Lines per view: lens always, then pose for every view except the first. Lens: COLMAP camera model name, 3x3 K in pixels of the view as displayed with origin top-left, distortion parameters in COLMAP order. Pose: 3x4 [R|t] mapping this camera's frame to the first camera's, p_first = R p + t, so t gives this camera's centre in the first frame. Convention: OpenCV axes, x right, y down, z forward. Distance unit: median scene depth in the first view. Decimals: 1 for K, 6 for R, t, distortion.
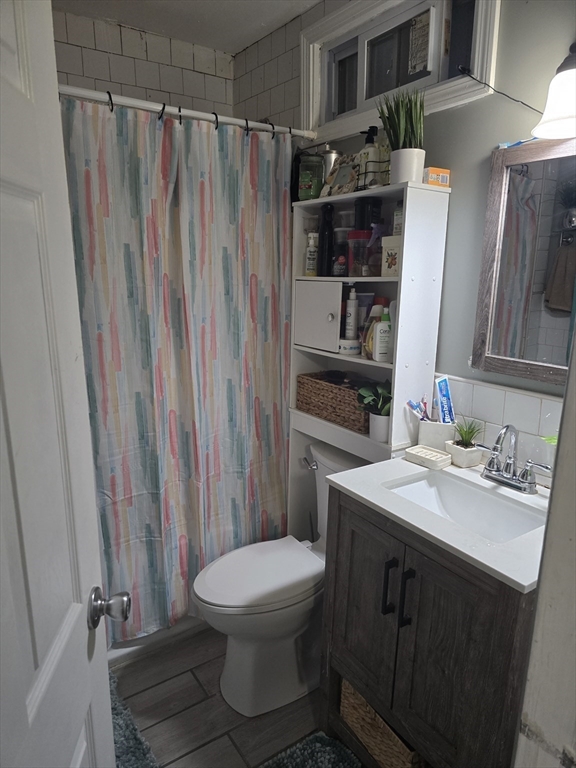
lens RADIAL K [[514.4, 0, 295.3], [0, 514.4, 385.7], [0, 0, 1]] dist [0.075373, 0.000788]
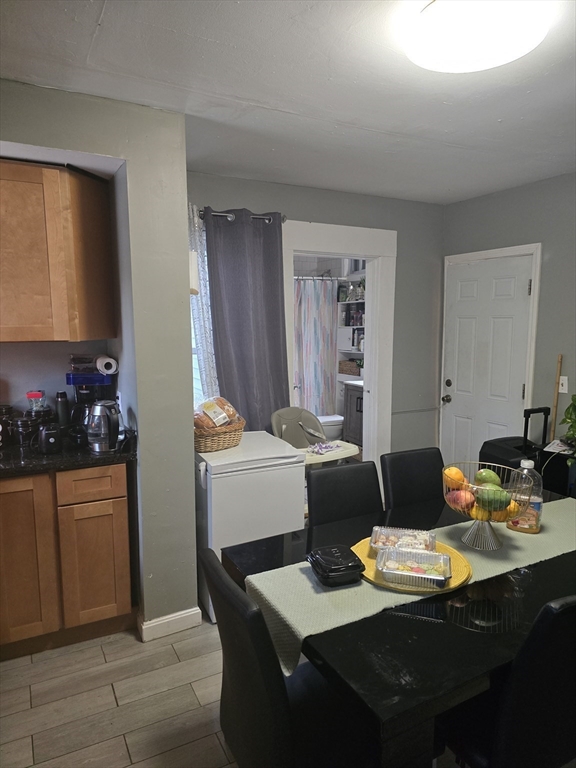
lens RADIAL K [[514.4, 0, 295.3], [0, 514.4, 385.7], [0, 0, 1]] dist [0.075373, 0.000788]
pose [[0.991699, 0.004324, -0.128509, 0.140448], [-0.017863, 0.994376, -0.104392, 0.448369], [0.127335, 0.105821, 0.986199, -1.951207]]
